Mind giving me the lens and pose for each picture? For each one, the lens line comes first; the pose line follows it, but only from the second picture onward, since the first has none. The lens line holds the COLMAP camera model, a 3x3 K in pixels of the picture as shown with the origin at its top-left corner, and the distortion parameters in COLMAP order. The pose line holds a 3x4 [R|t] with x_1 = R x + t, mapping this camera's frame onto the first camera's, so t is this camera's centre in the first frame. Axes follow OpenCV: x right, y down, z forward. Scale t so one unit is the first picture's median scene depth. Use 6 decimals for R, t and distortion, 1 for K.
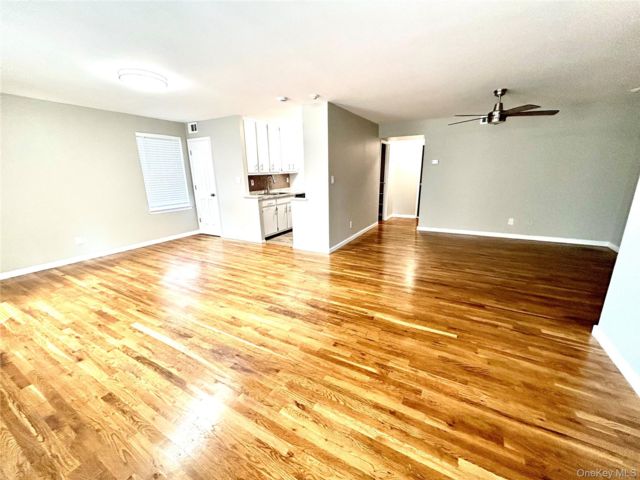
lens RADIAL K [[258.1, 0, 320.2], [0, 258.1, 240.5], [0, 0, 1]] dist [0.002840, 0.000671]
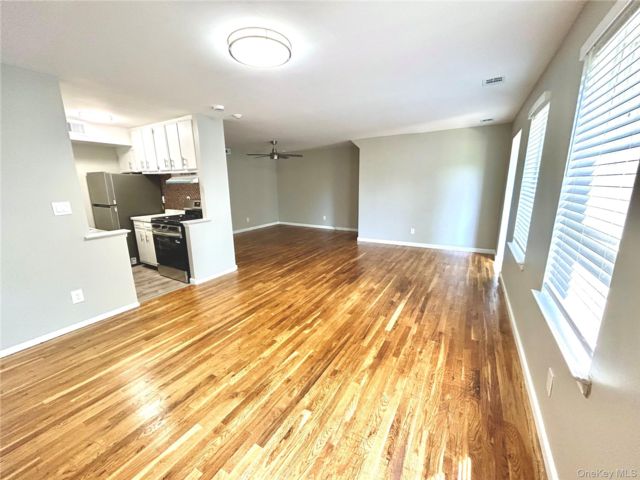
lens RADIAL K [[258.1, 0, 318.3], [0, 258.1, 242.0], [0, 0, 1]] dist [0.002840, 0.000671]
pose [[0.023630, -0.209639, 0.977493, -1.431505], [0.269663, 0.942861, 0.195693, -0.249477], [-0.962665, 0.258970, 0.078812, 0.936931]]
